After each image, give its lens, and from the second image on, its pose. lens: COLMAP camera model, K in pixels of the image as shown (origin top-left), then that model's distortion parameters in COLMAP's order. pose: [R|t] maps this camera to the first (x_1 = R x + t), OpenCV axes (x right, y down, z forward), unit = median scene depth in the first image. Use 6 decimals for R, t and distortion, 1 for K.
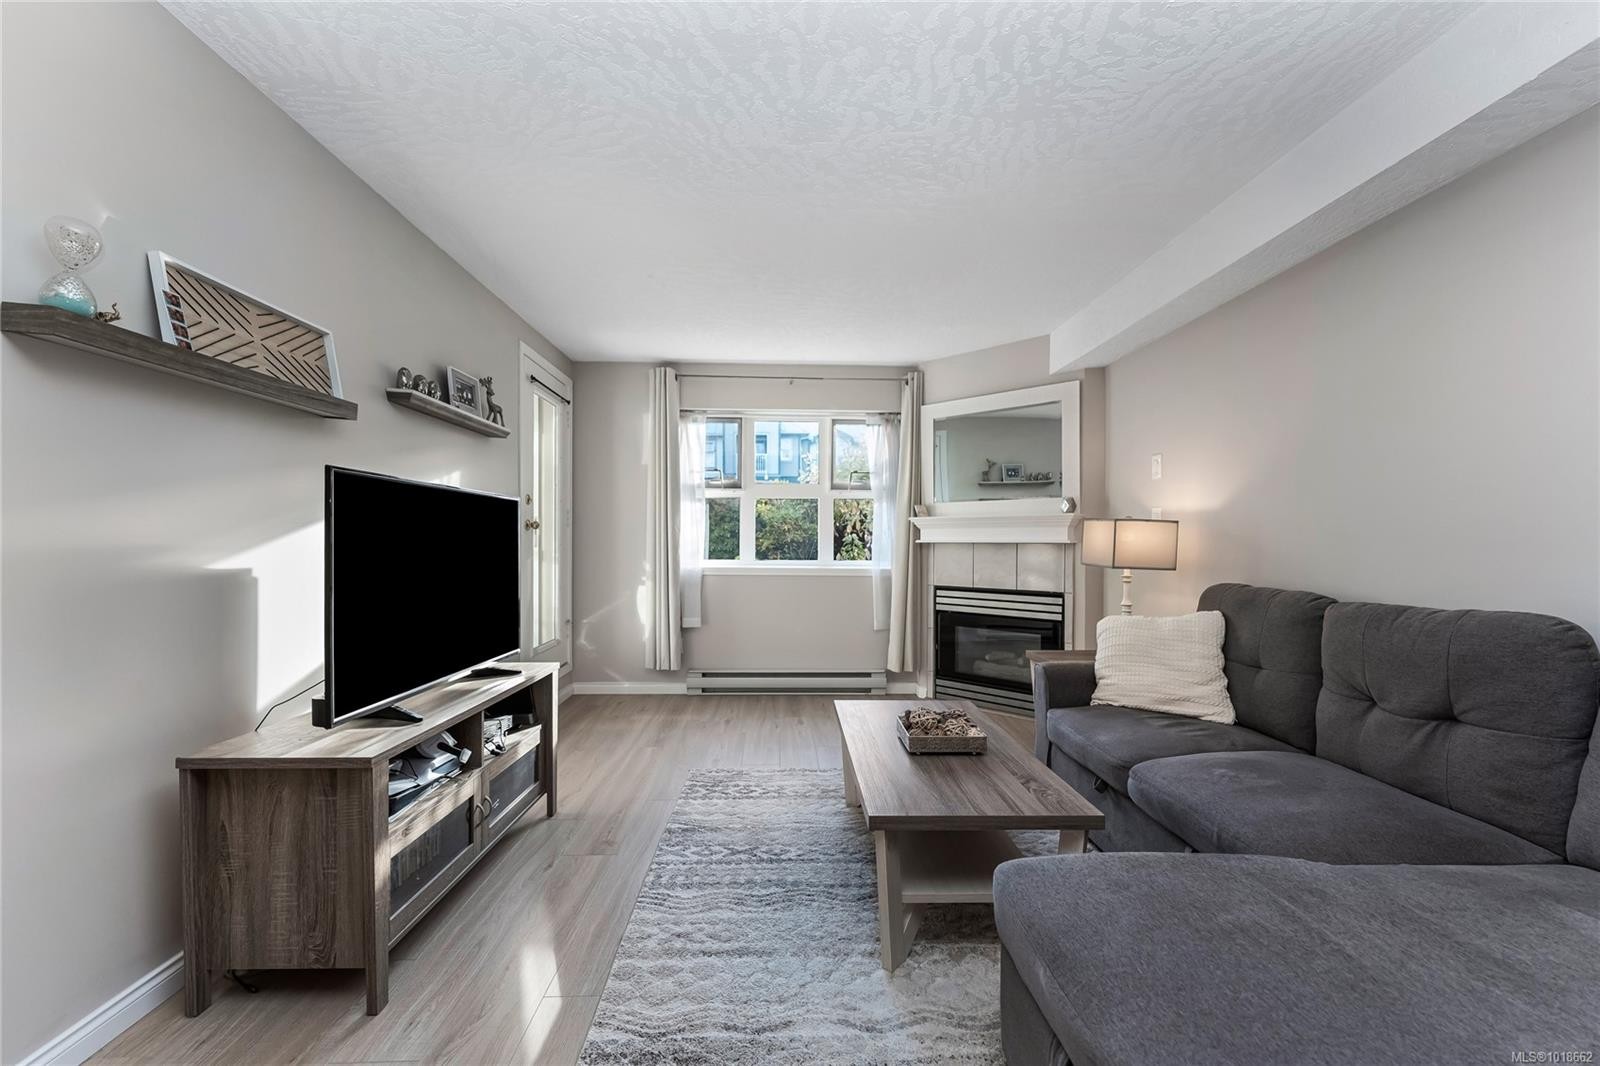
lens RADIAL K [[646.3, 0, 801.2], [0, 646.3, 543.0], [0, 0, 1]] dist [-0.003622, 0.001021]
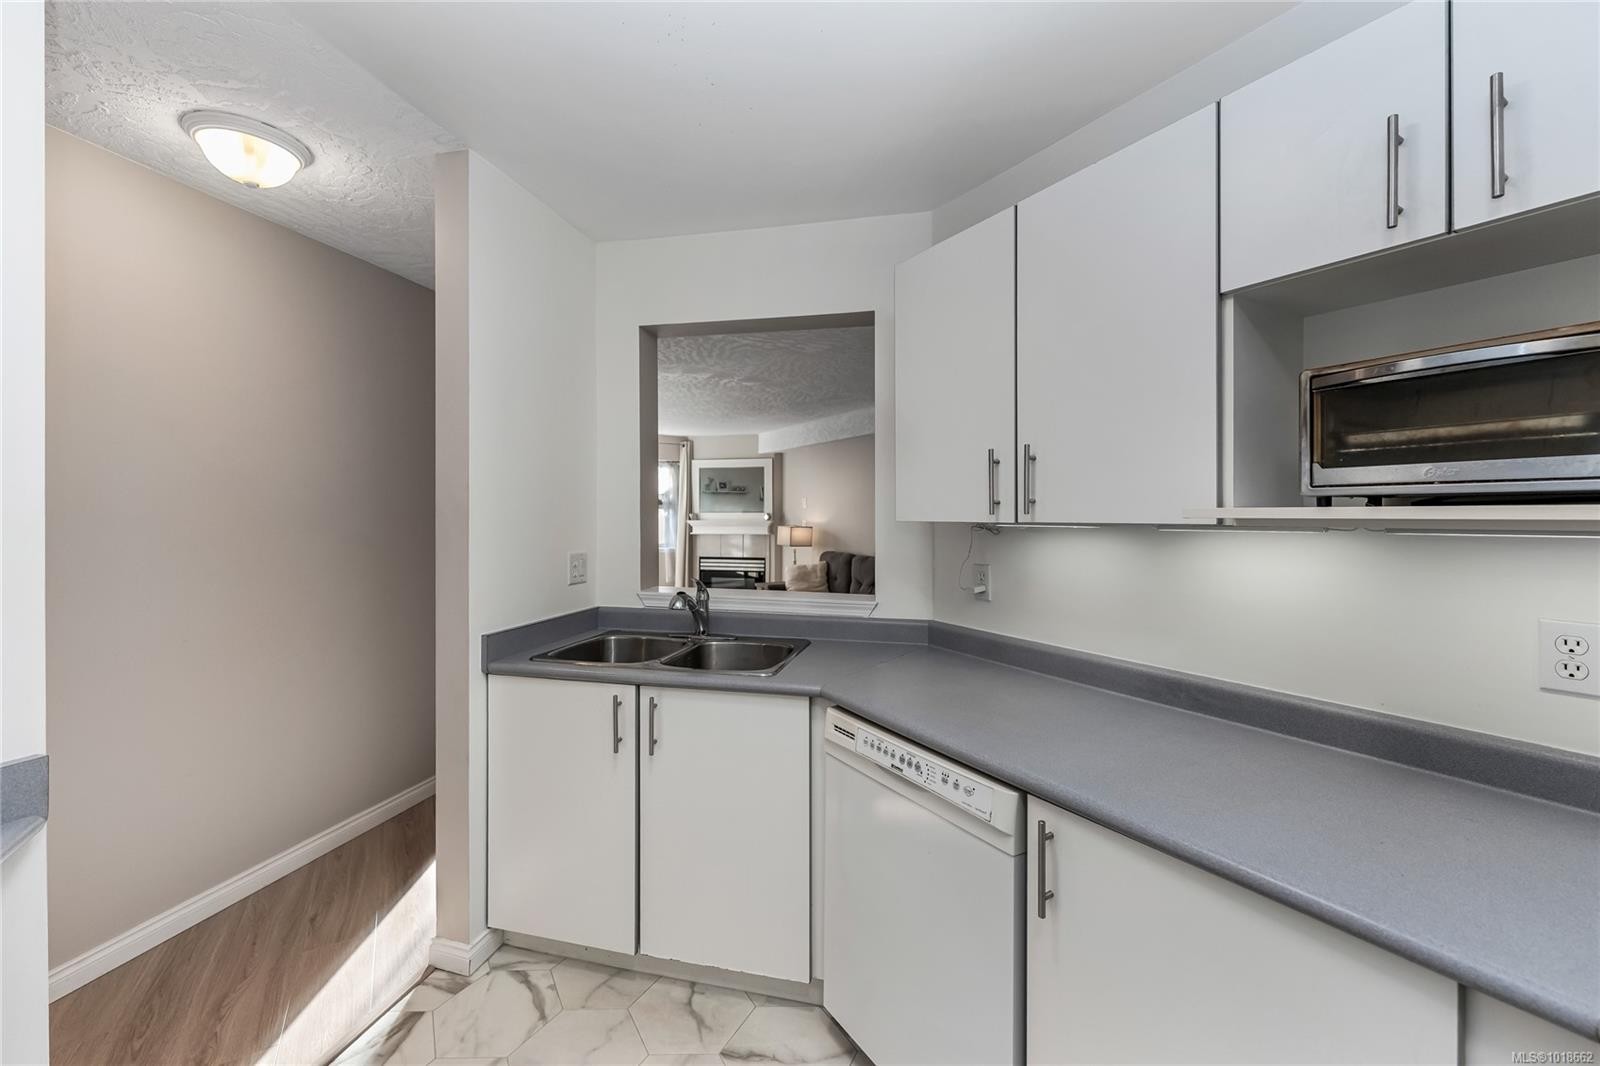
lens RADIAL K [[646.3, 0, 795.7], [0, 646.3, 518.4], [0, 0, 1]] dist [-0.003622, 0.001021]
pose [[0.873191, 0.000152, 0.487378, -0.700407], [0.001442, 0.999995, -0.002895, -0.059945], [-0.487375, 0.003230, 0.873187, -1.165544]]
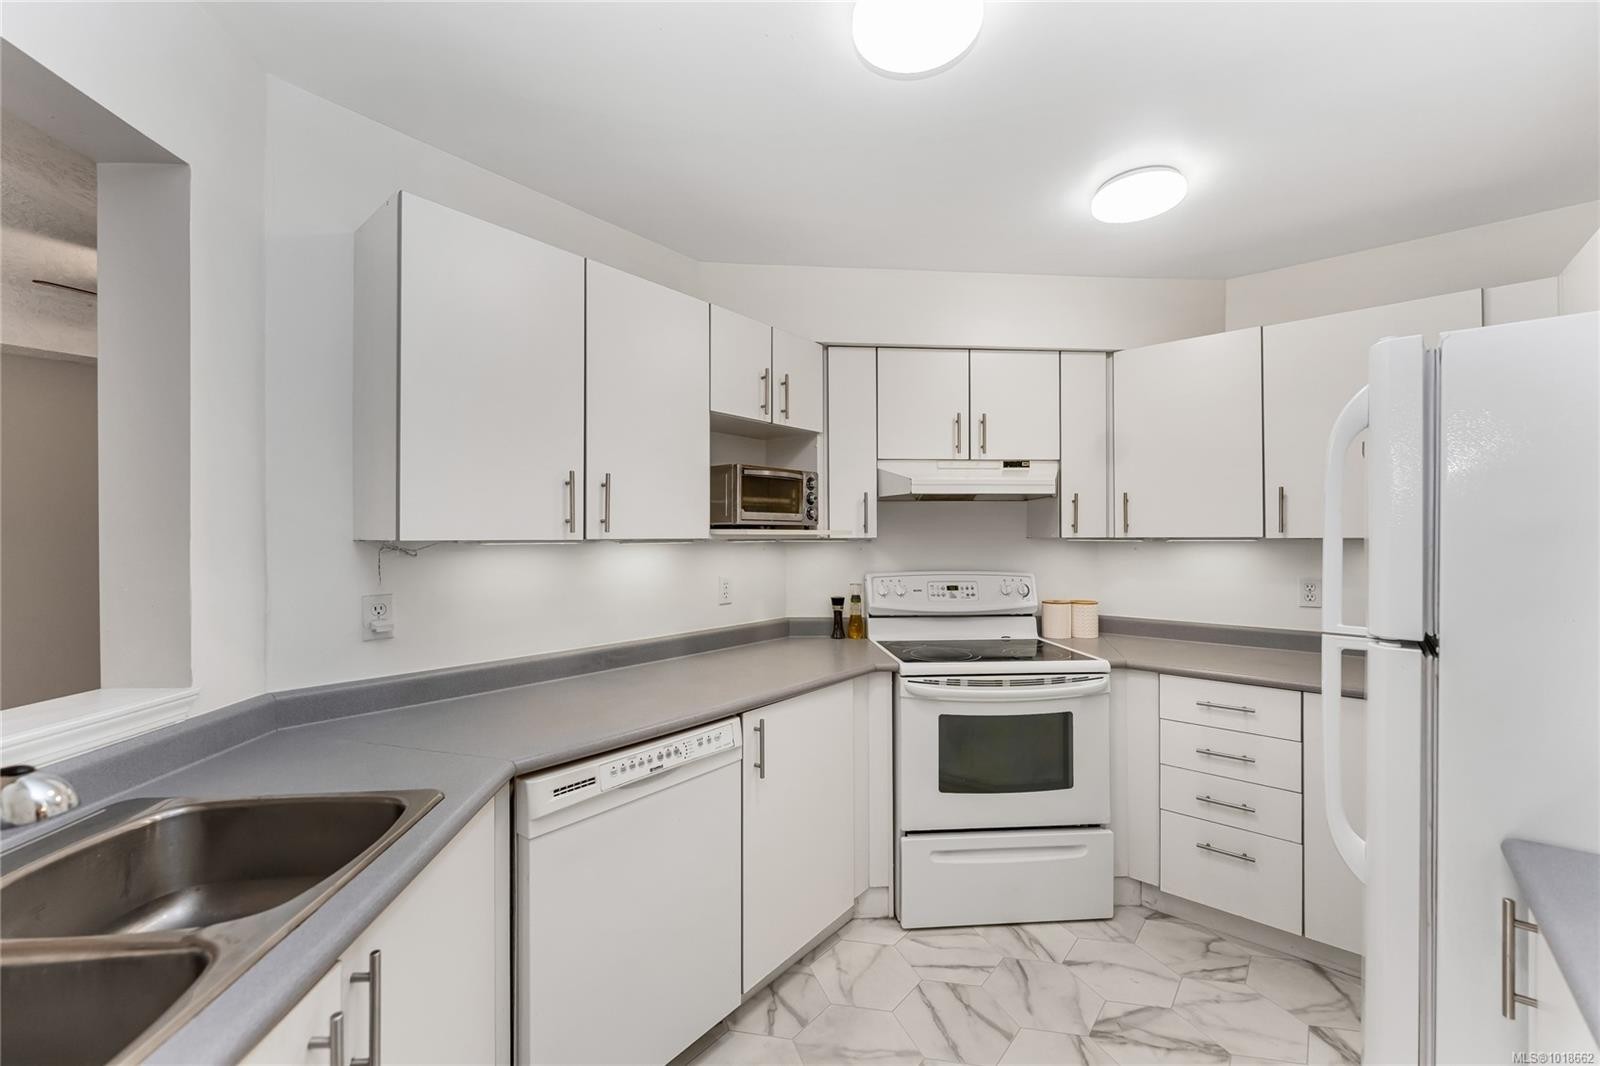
lens RADIAL K [[646.3, 0, 801.7], [0, 646.3, 534.7], [0, 0, 1]] dist [-0.003622, 0.001021]
pose [[-0.752040, 0.003572, 0.659108, -0.825087], [0.007043, 0.999972, 0.002617, -0.062431], [-0.659080, 0.006610, -0.752044, -0.488724]]
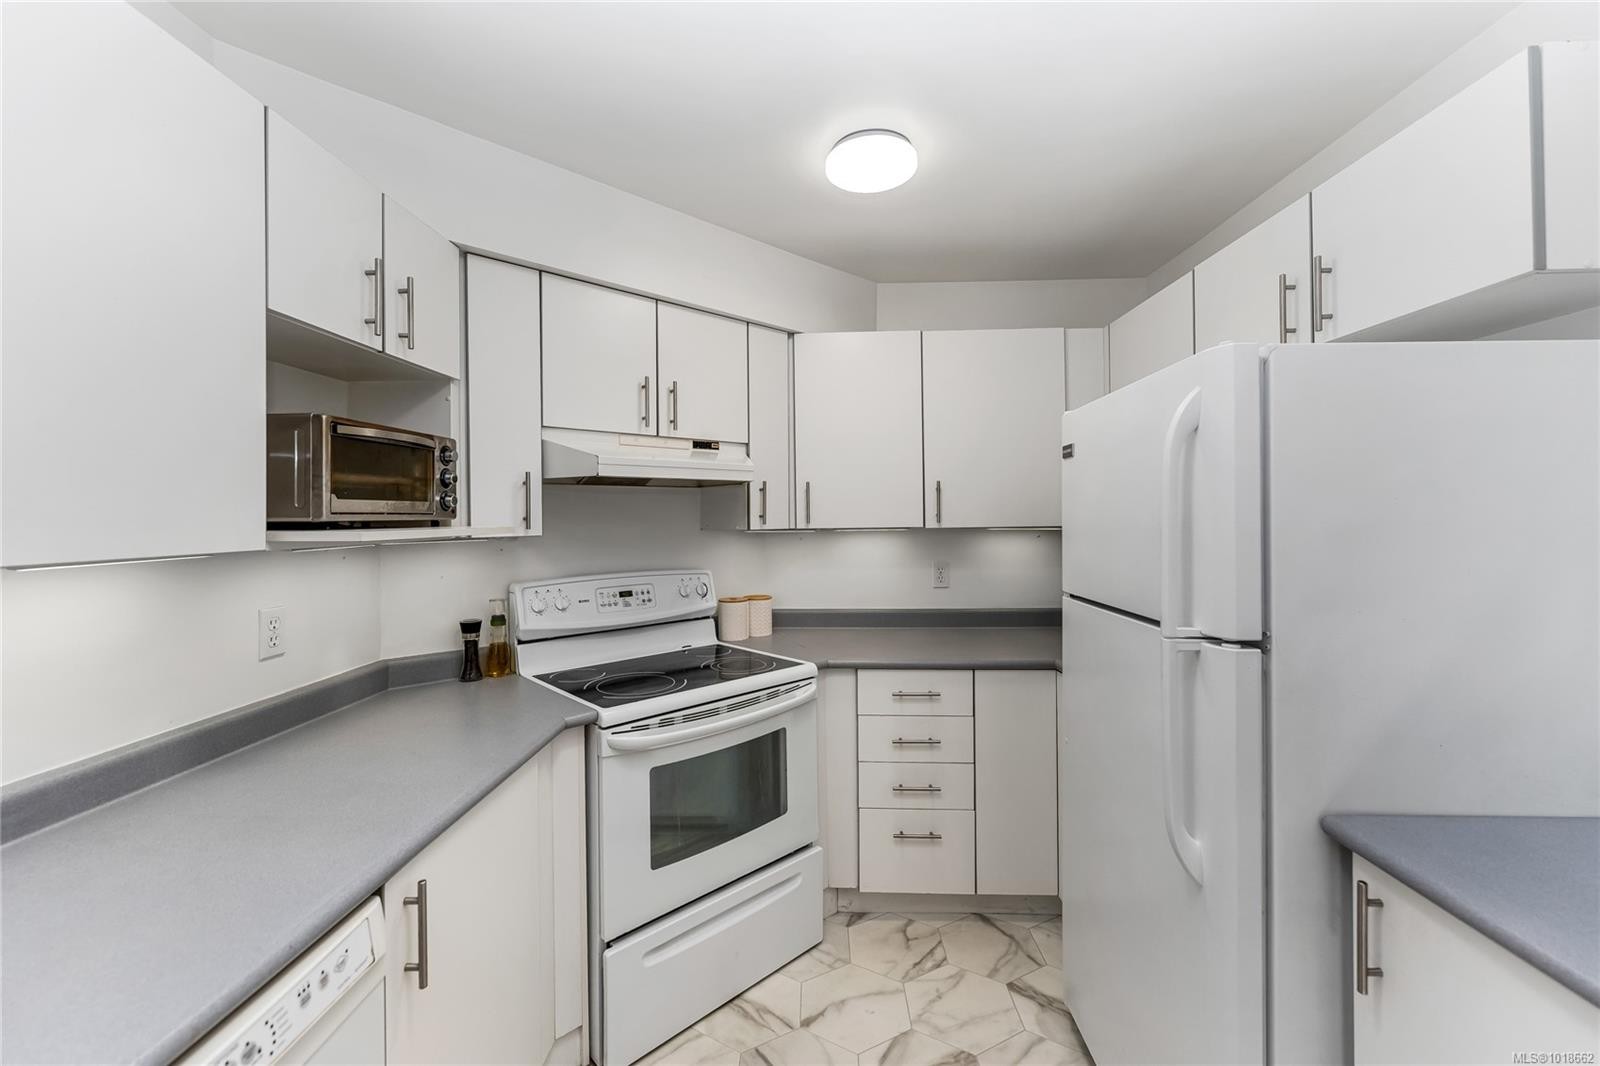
lens RADIAL K [[646.3, 0, 799.8], [0, 646.3, 515.8], [0, 0, 1]] dist [-0.003622, 0.001021]
pose [[-0.998336, 0.010165, 0.056768, -0.614154], [0.010576, 0.999920, 0.006938, -0.075968], [-0.056693, 0.007527, -0.998363, -0.598557]]
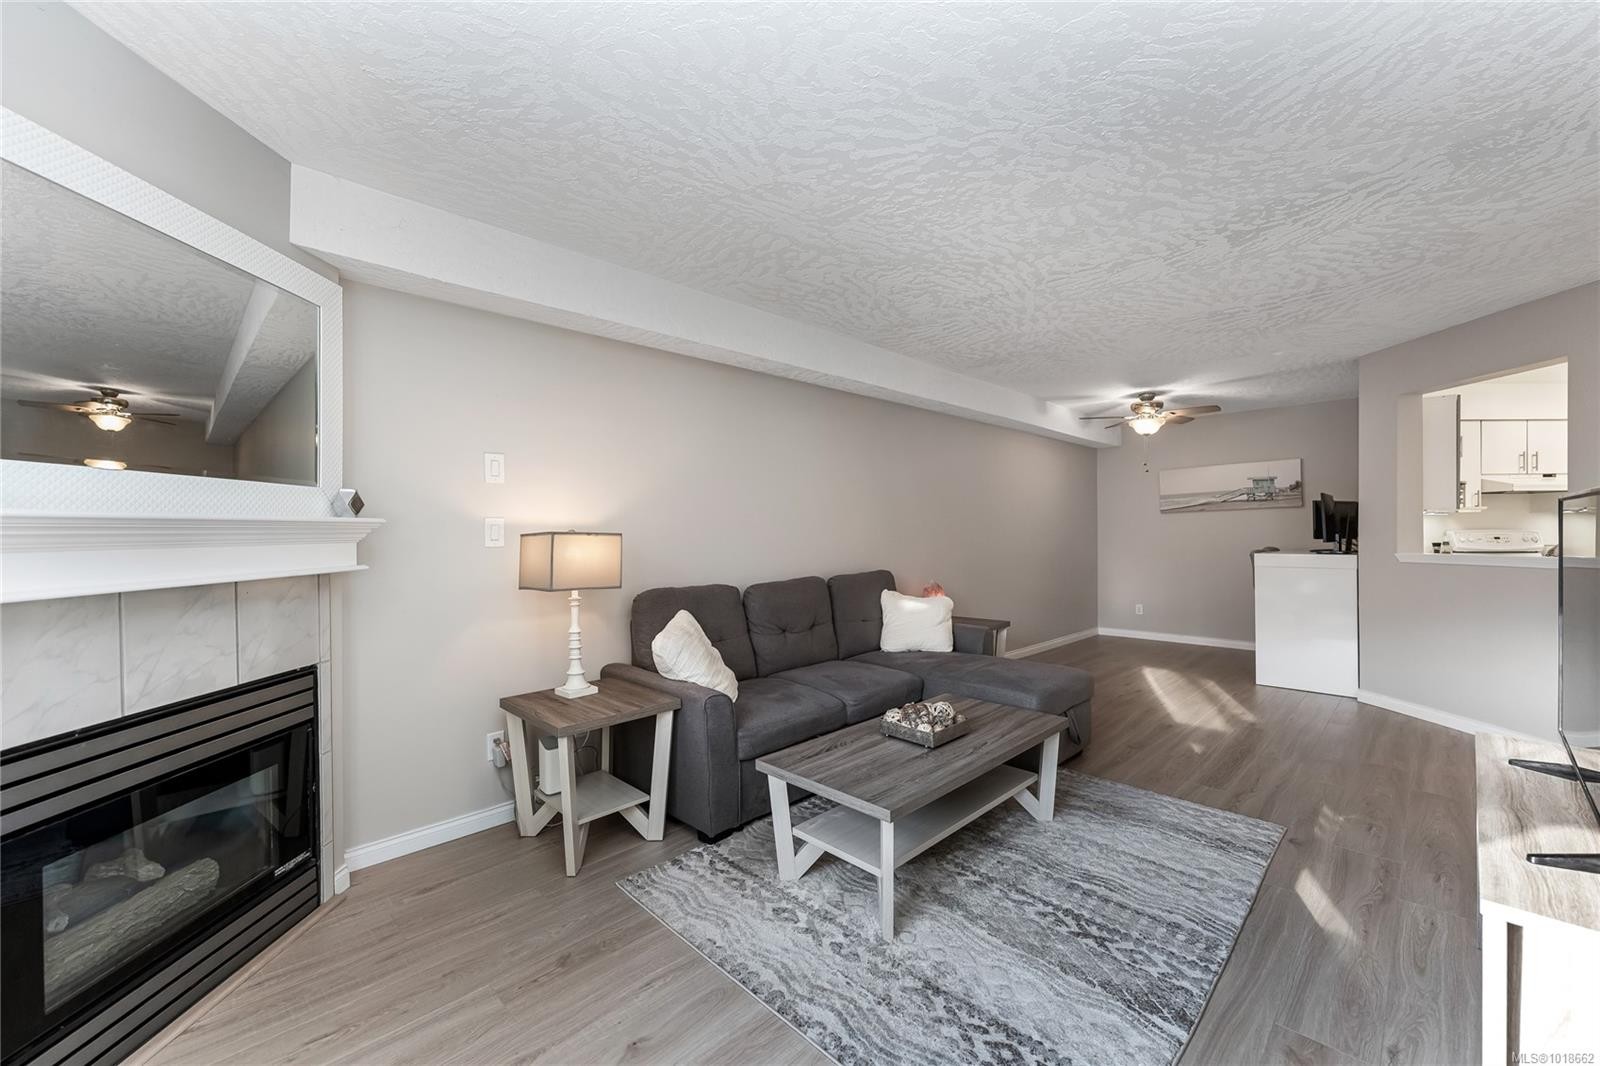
lens RADIAL K [[646.3, 0, 799.5], [0, 646.3, 541.4], [0, 0, 1]] dist [-0.003622, 0.001021]
pose [[-0.686550, -0.009269, 0.727023, -0.333281], [0.012774, 0.999611, 0.024807, -0.042235], [-0.726970, 0.026318, -0.686164, 1.410519]]
